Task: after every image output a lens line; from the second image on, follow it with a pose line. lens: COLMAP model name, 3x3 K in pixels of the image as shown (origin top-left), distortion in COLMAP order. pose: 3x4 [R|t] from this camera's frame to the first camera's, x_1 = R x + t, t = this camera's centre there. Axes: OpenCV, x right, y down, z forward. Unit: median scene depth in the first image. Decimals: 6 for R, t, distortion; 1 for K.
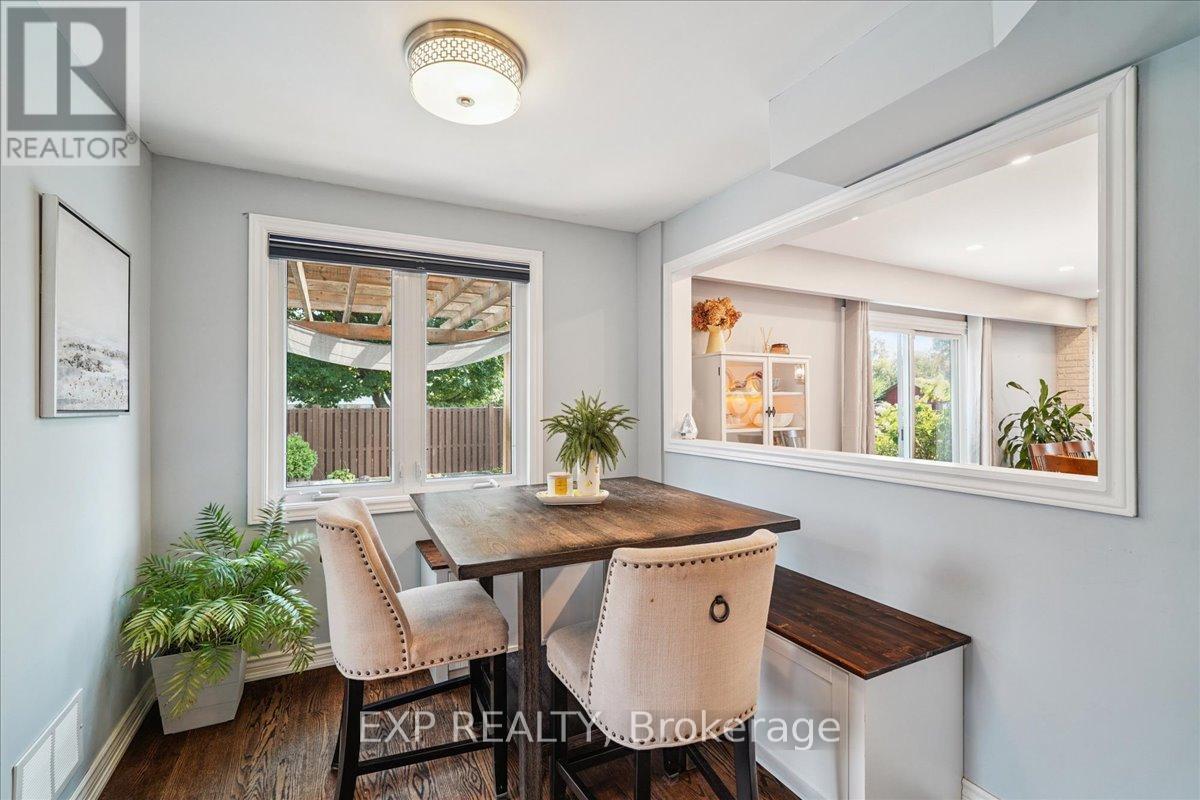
lens RADIAL K [[537.0, 0, 601.1], [0, 537.0, 400.8], [0, 0, 1]] dist [-0.004617, -0.000001]
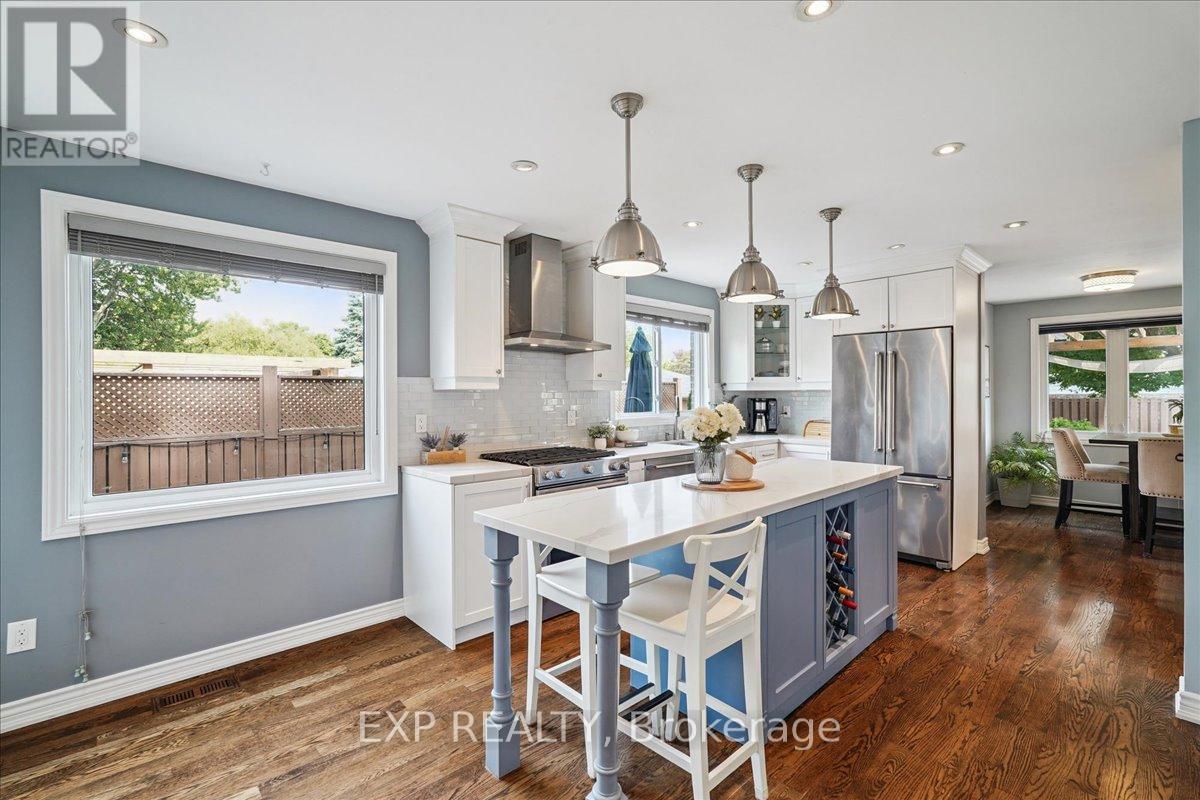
lens RADIAL K [[537.0, 0, 606.7], [0, 537.0, 396.1], [0, 0, 1]] dist [-0.004617, -0.000001]
pose [[0.292837, -0.002887, -0.956158, 0.956024], [0.010650, 0.999943, 0.000242, -0.005901], [0.956103, -0.010254, 0.292851, -1.350635]]
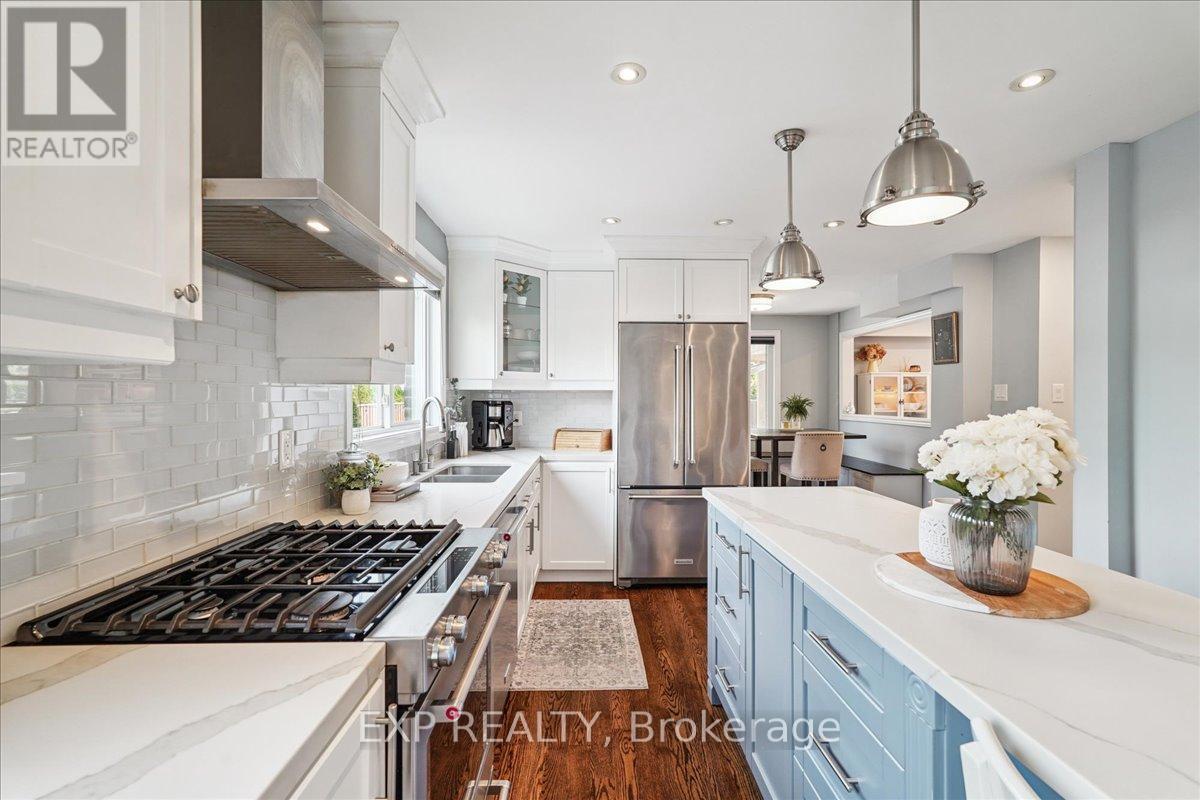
lens RADIAL K [[537.0, 0, 597.6], [0, 537.0, 398.0], [0, 0, 1]] dist [-0.004617, -0.000001]
pose [[0.900679, -0.001211, -0.434482, 0.182778], [0.003101, 0.999989, 0.003641, -0.003861], [0.434473, -0.004626, 0.900673, -1.398279]]
